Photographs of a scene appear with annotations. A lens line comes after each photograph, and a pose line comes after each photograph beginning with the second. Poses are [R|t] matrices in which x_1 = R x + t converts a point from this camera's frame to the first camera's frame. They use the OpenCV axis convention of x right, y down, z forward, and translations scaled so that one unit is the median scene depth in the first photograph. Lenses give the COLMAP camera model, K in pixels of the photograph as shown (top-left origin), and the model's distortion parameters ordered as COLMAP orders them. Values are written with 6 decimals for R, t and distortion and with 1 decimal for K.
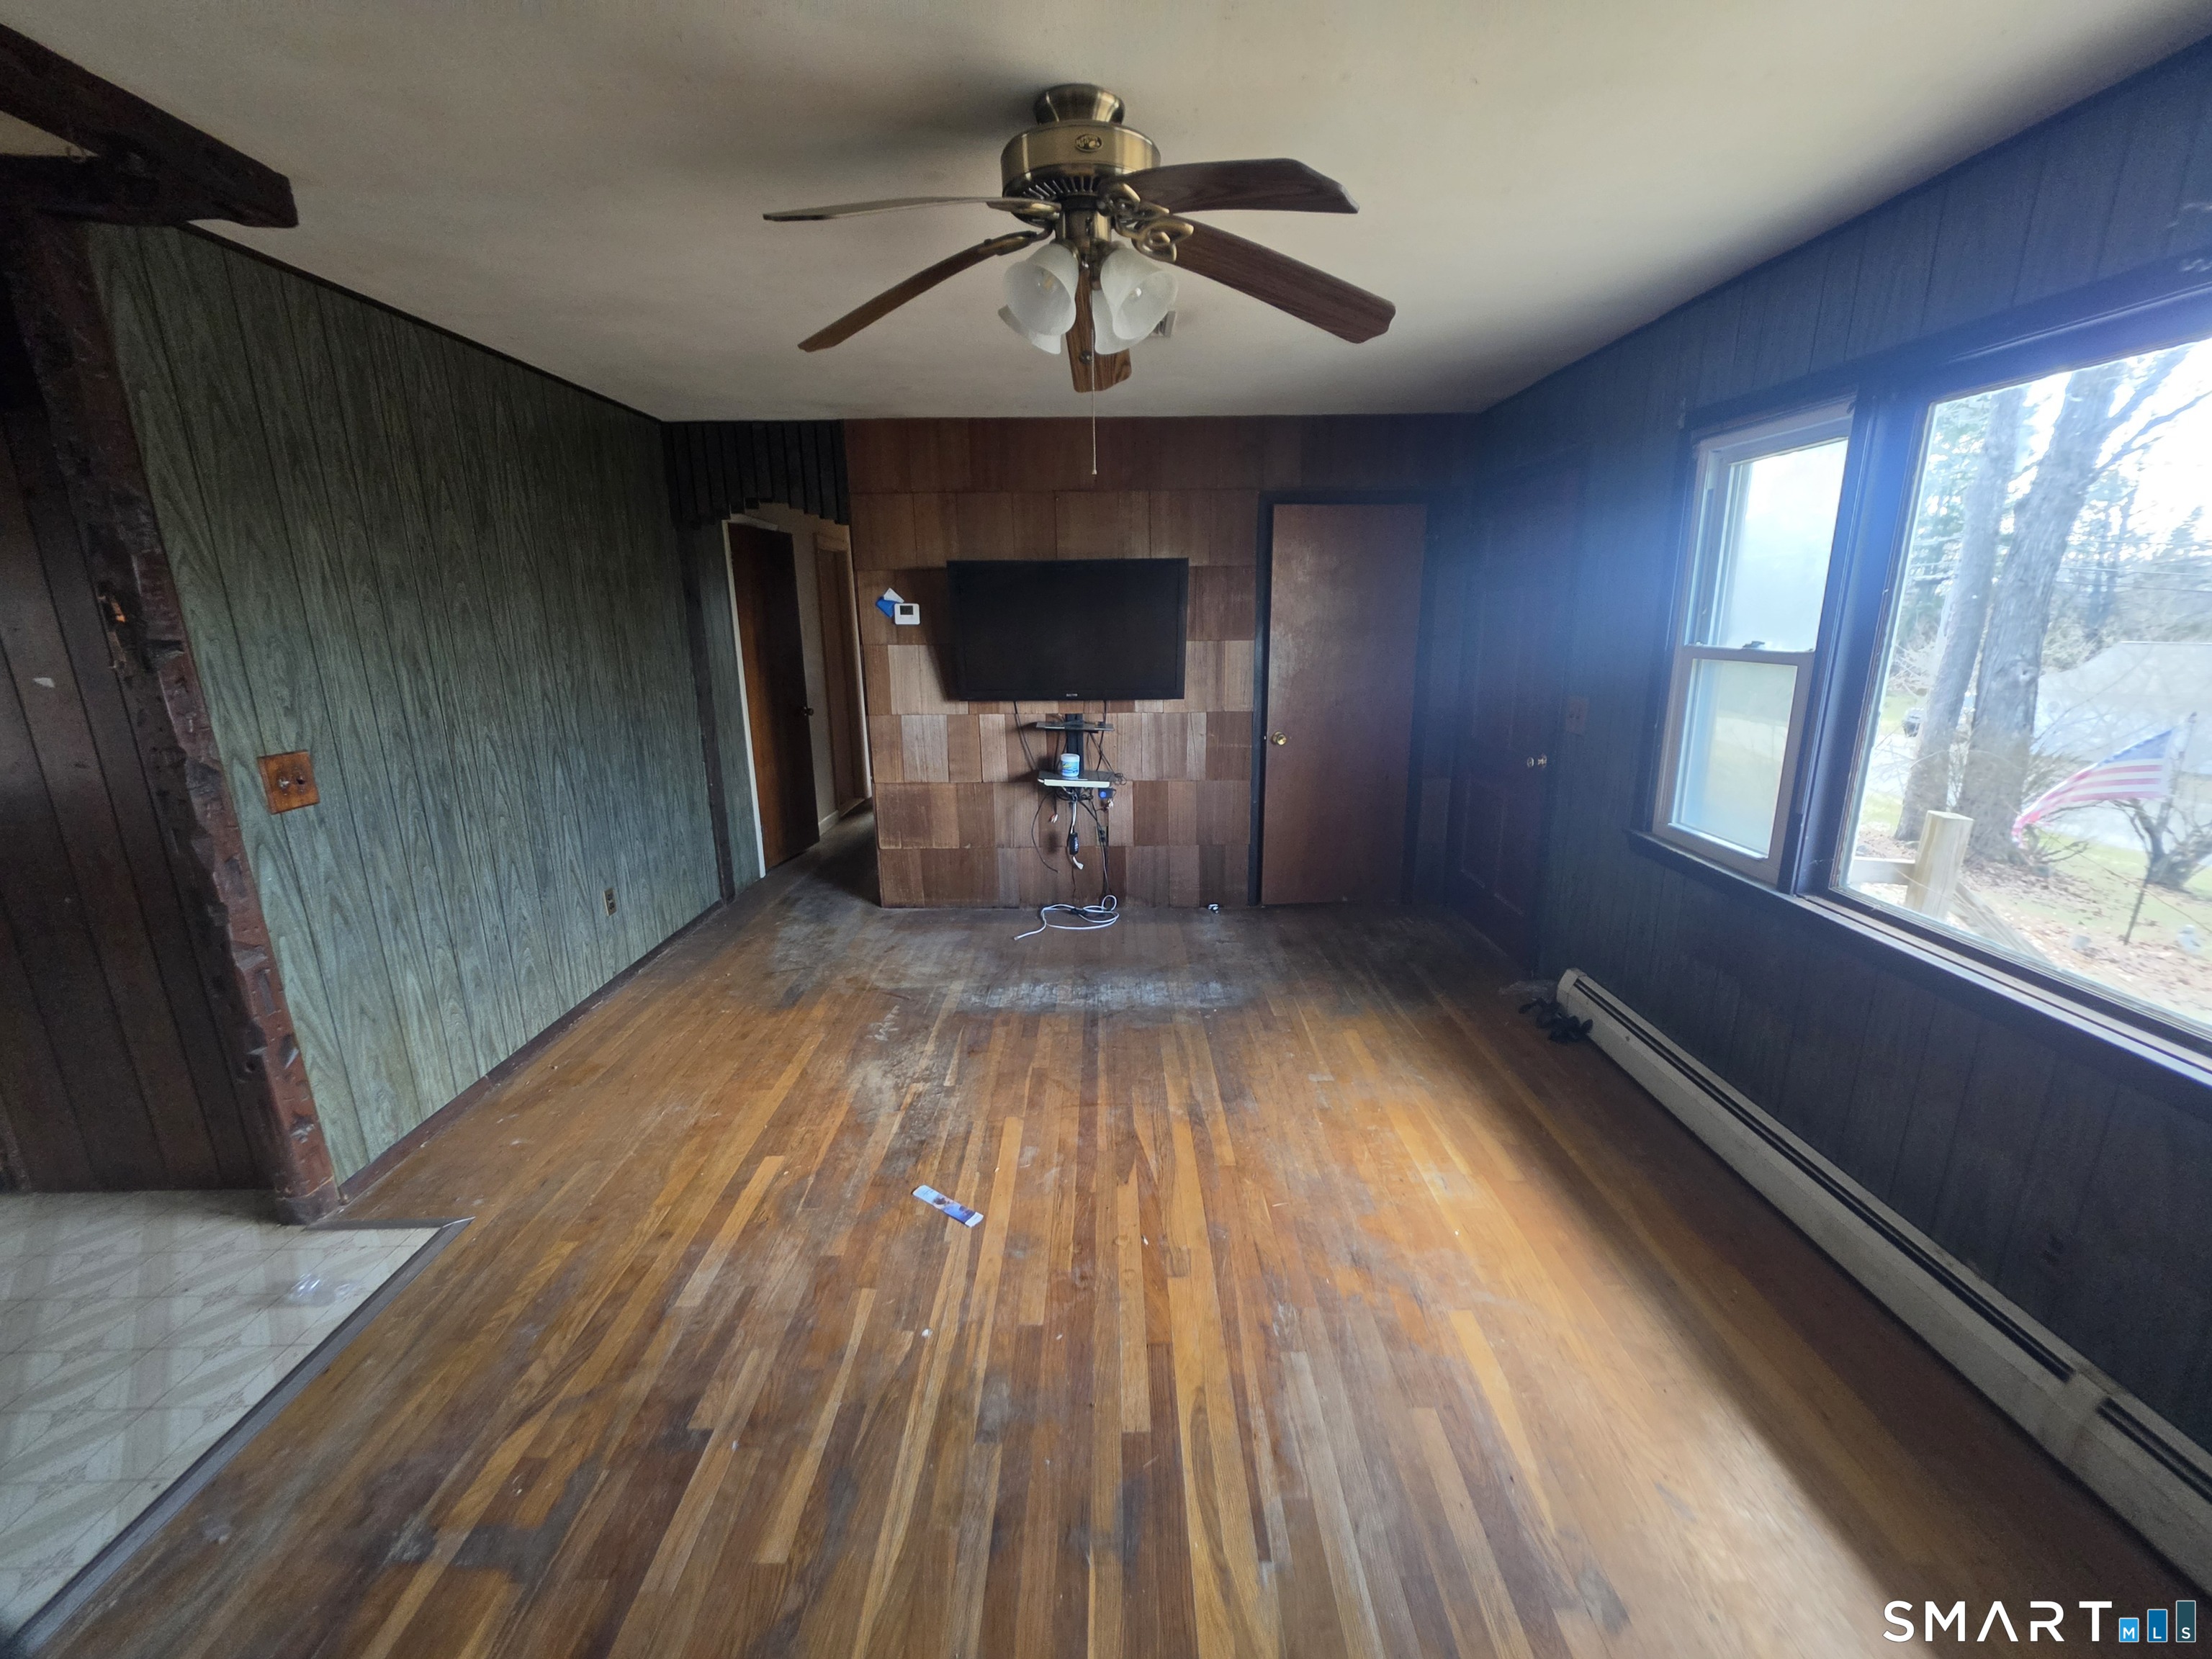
lens RADIAL K [[886.3, 0, 1114.0], [0, 886.3, 833.5], [0, 0, 1]] dist [-0.001725, 0.000110]
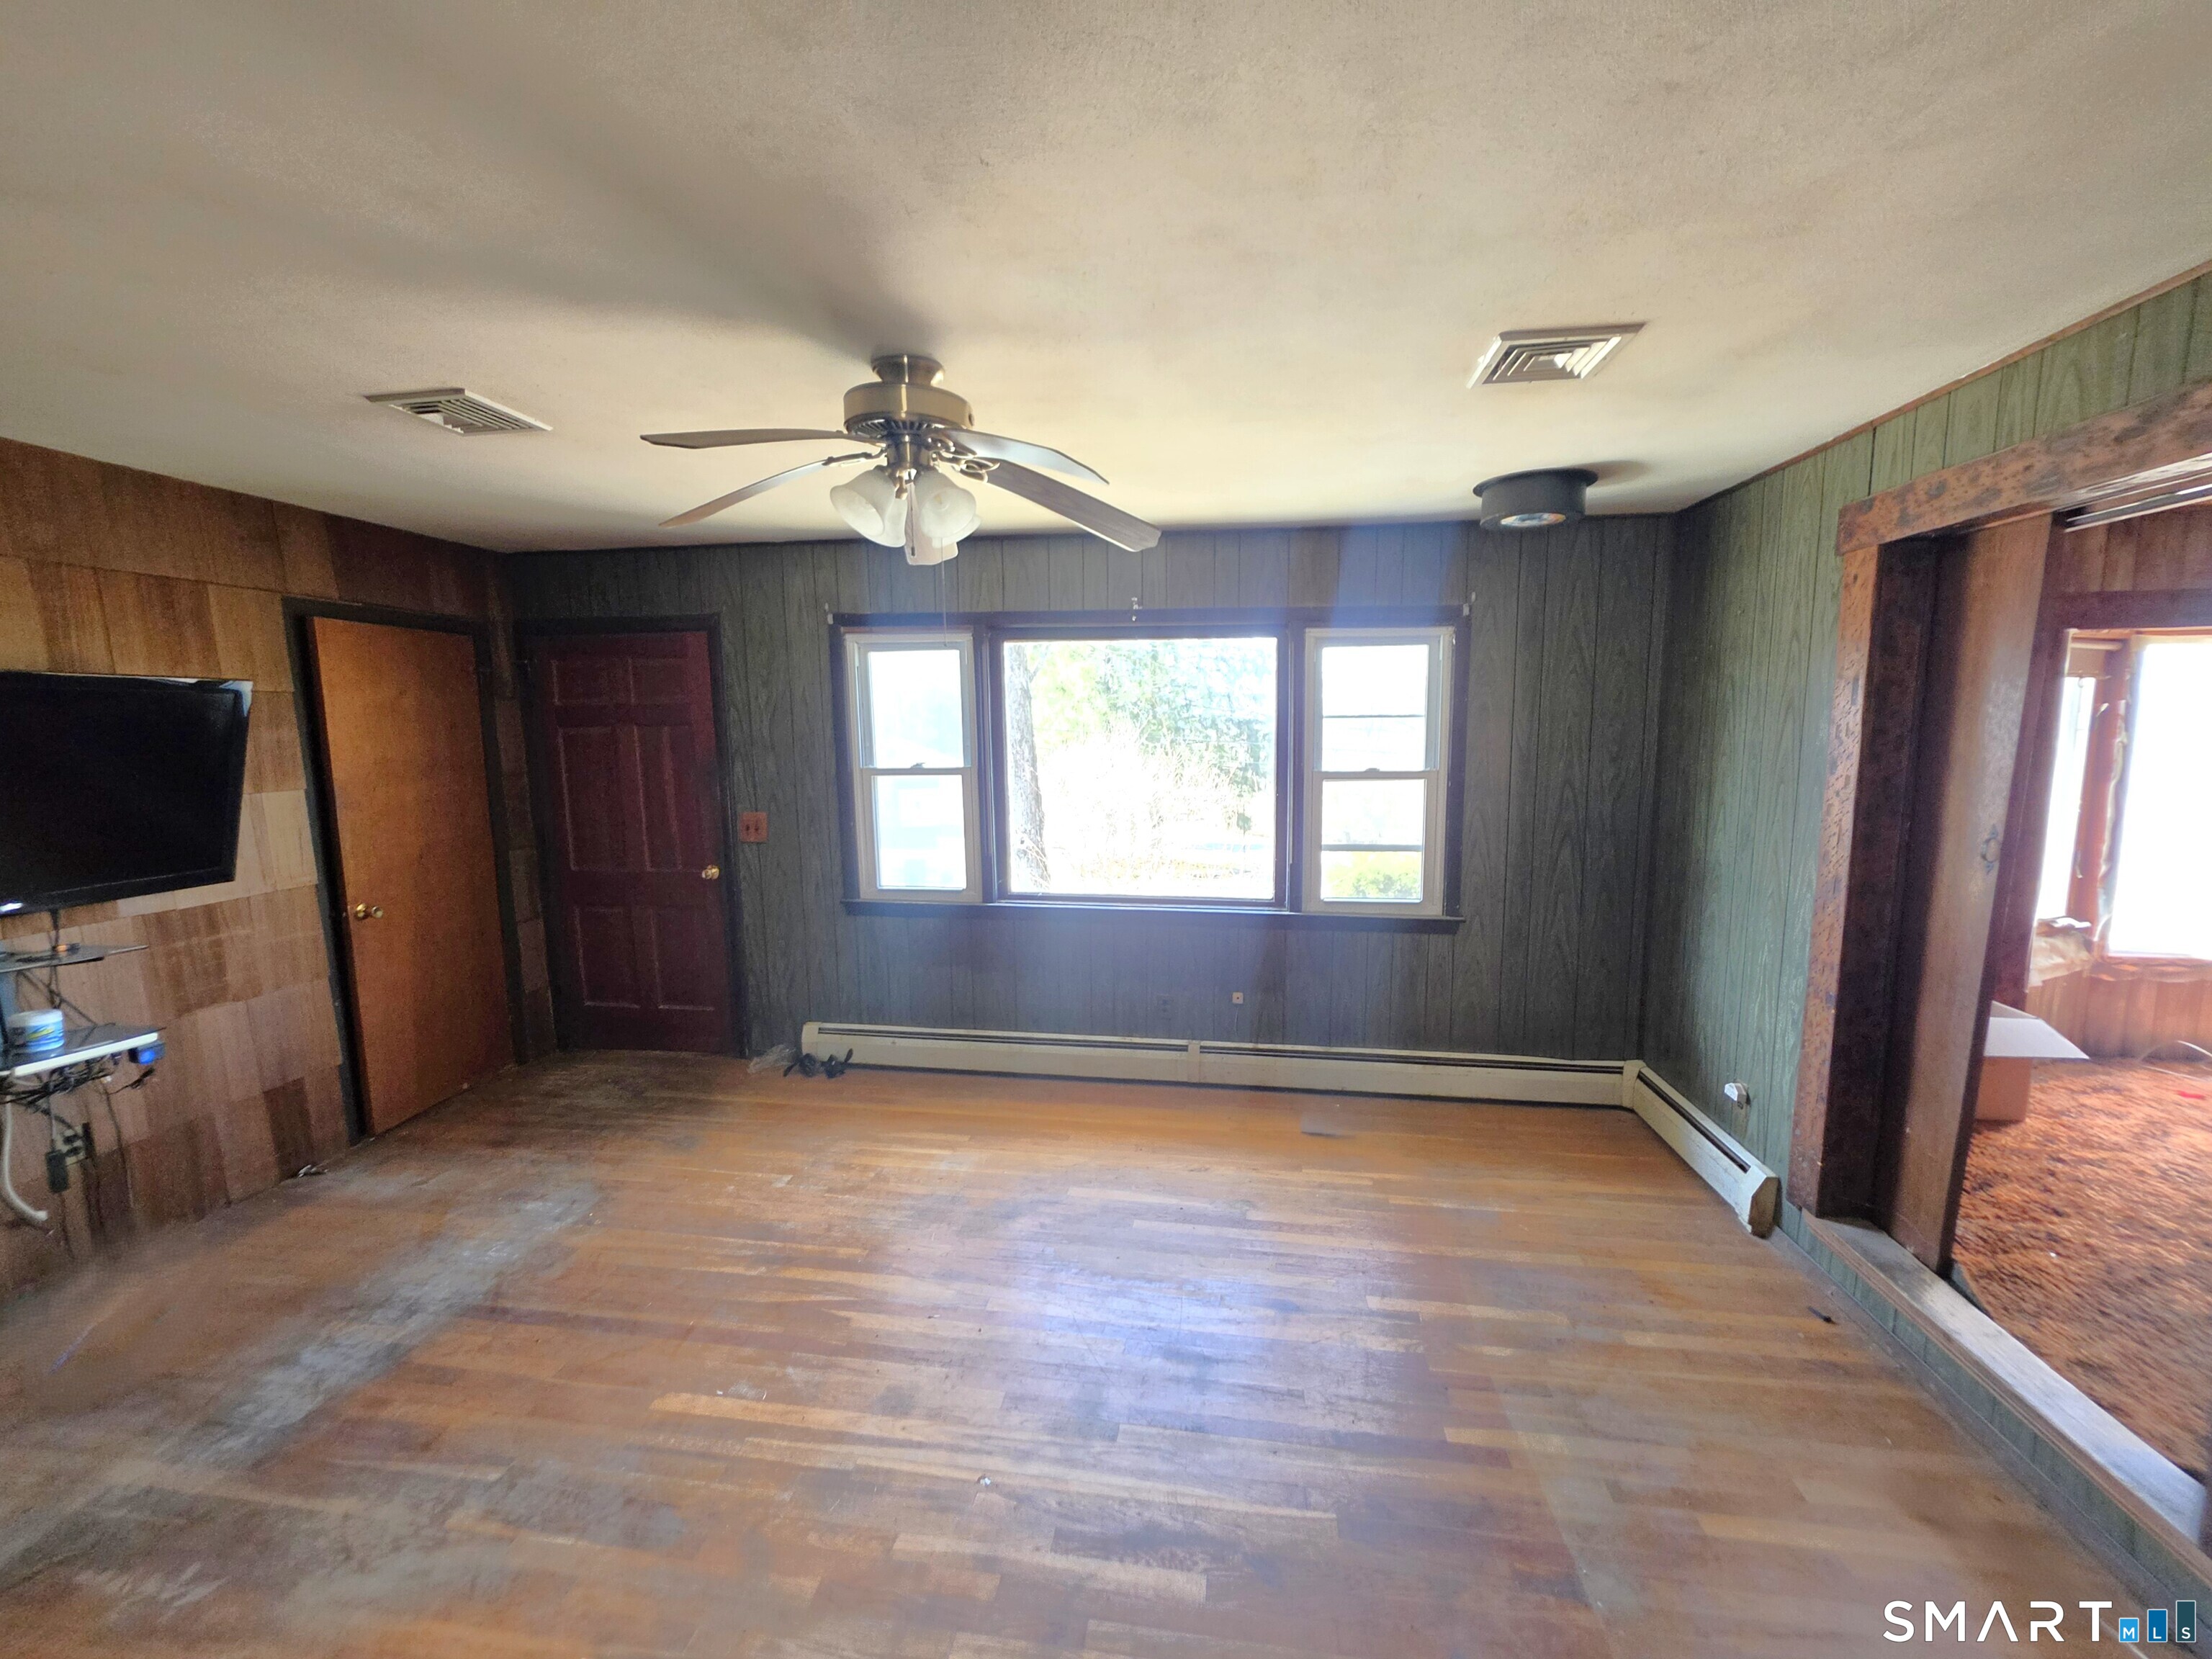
lens RADIAL K [[886.3, 0, 1114.0], [0, 886.3, 833.5], [0, 0, 1]] dist [-0.001725, 0.000110]
pose [[0.146785, -0.113899, 0.982589, -0.774510], [0.248152, 0.965822, 0.074885, -0.115668], [-0.957536, 0.232840, 0.170033, 0.387405]]
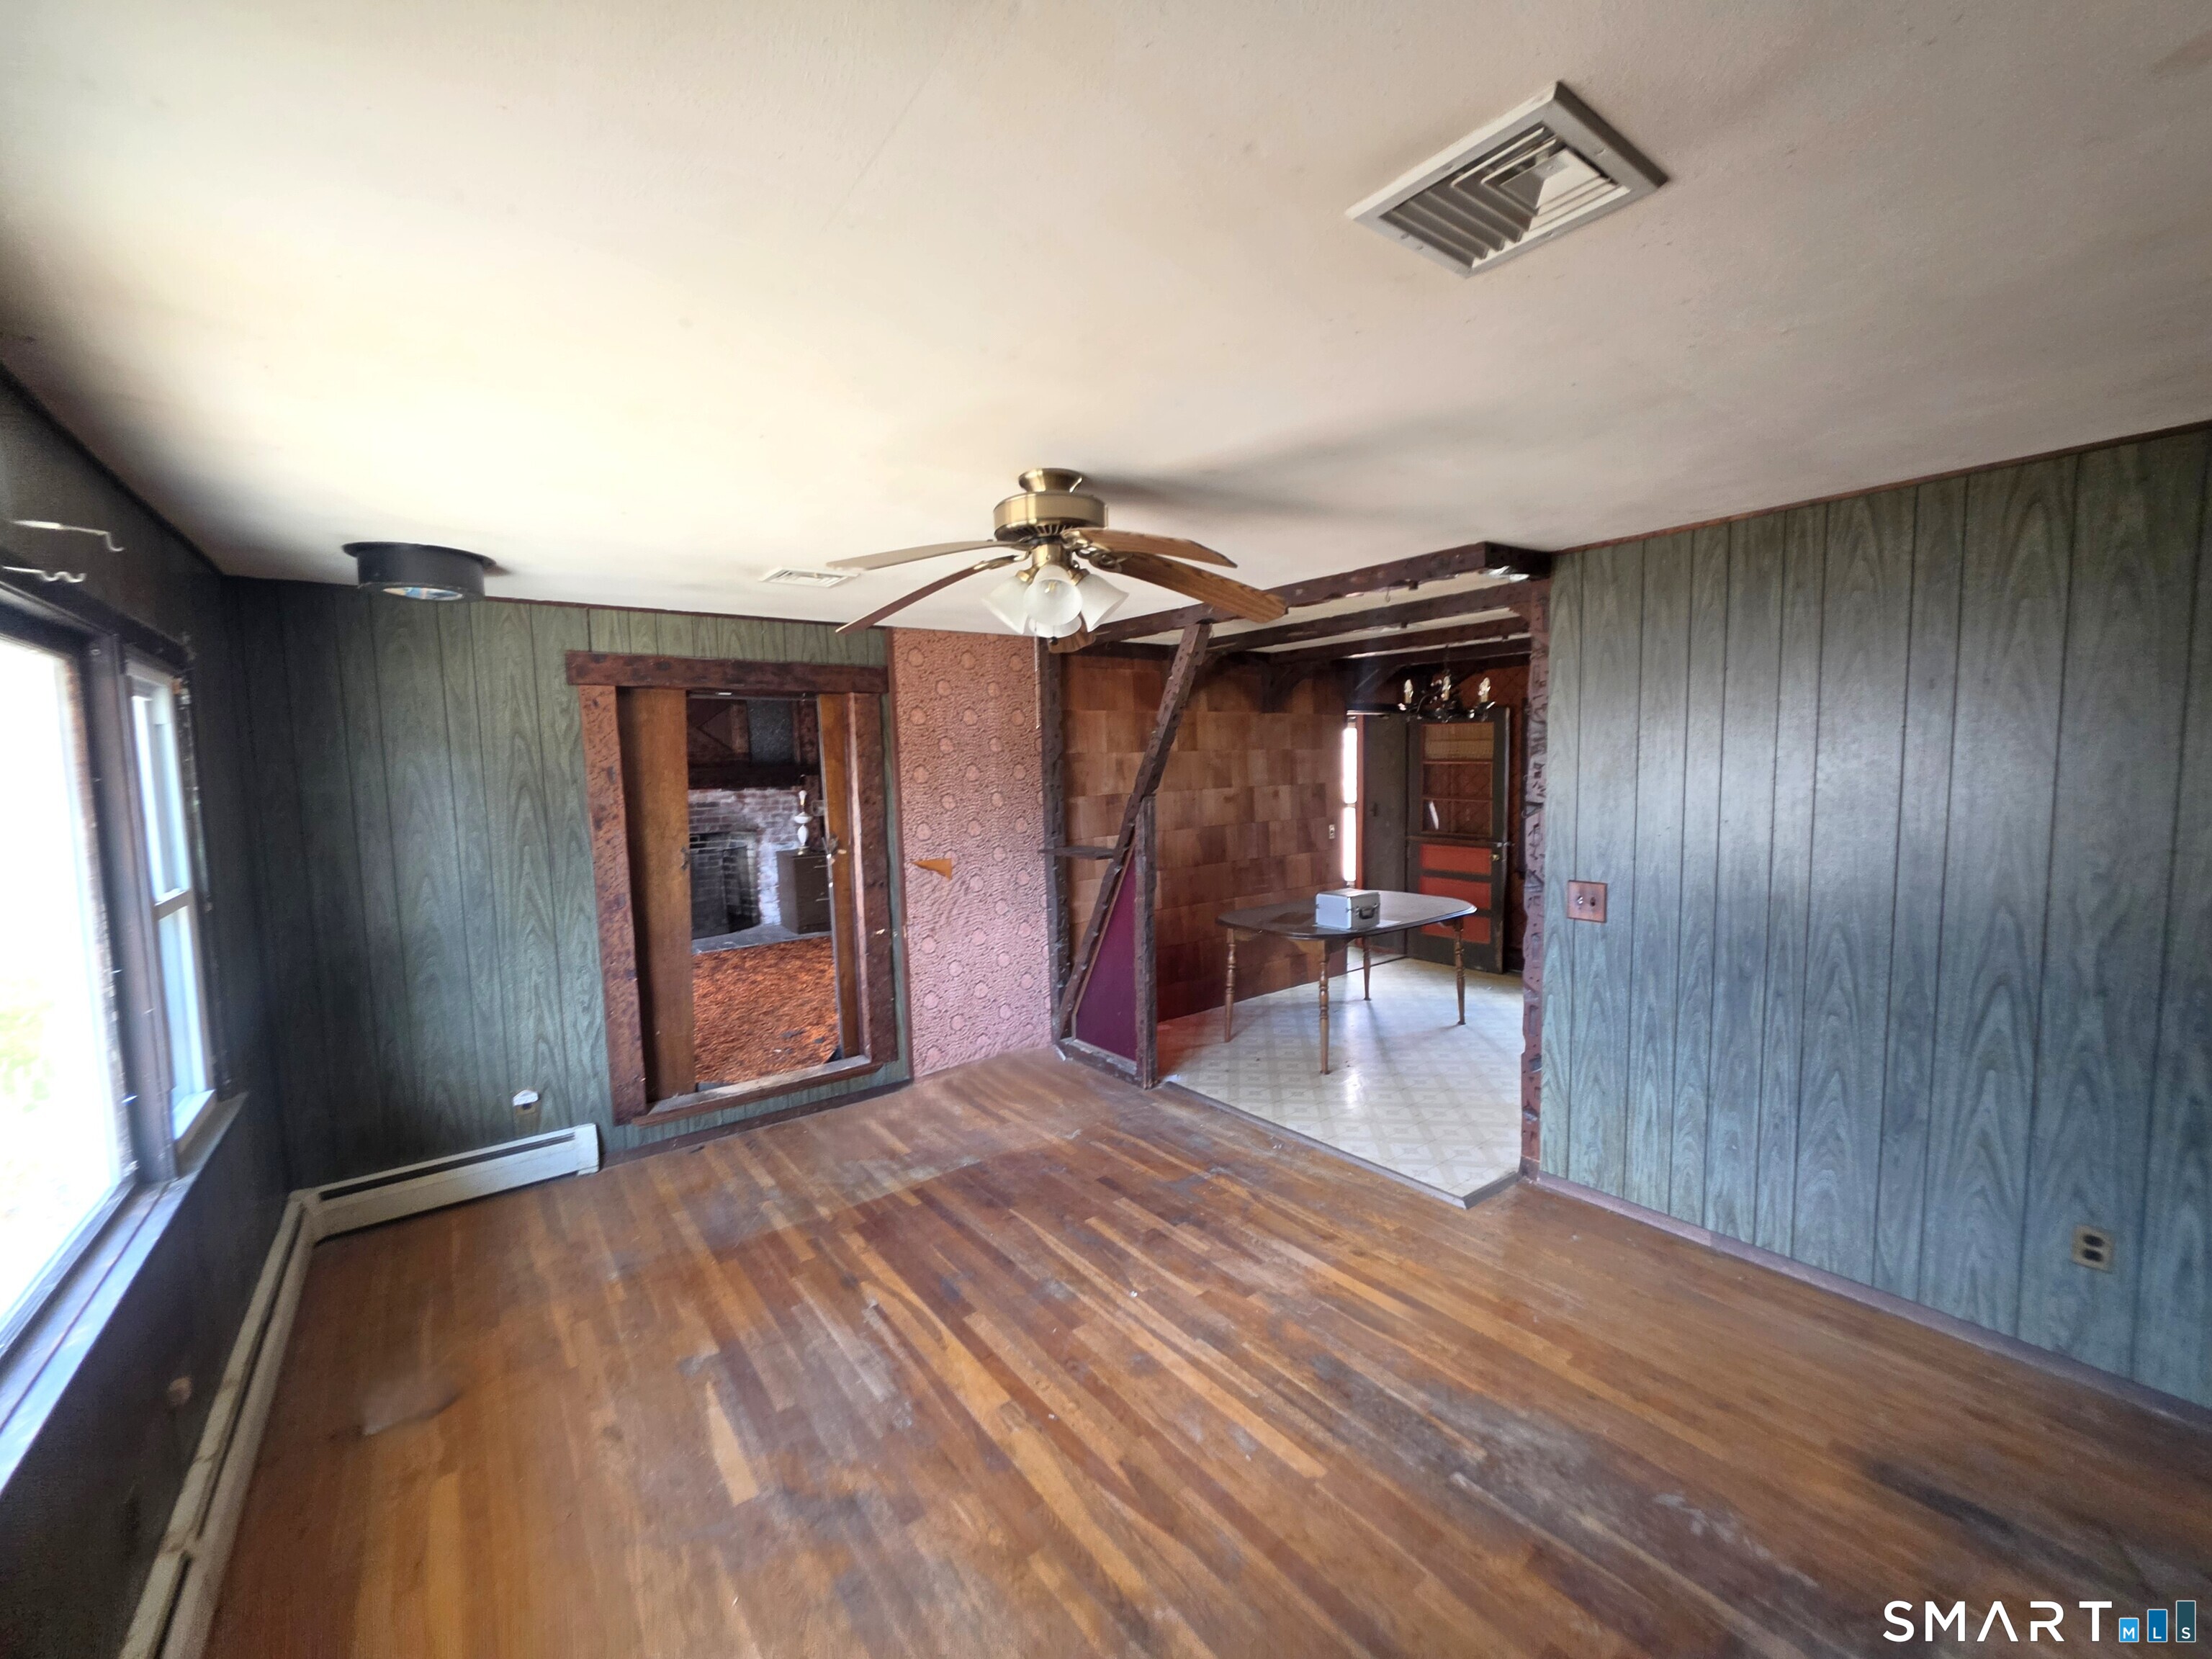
lens RADIAL K [[886.3, 0, 1114.0], [0, 886.3, 833.5], [0, 0, 1]] dist [-0.001725, 0.000110]
pose [[-0.799700, 0.078542, -0.595241, 0.447689], [-0.117183, 0.951922, 0.283041, -0.404782], [0.588854, 0.296100, -0.752048, 1.342132]]
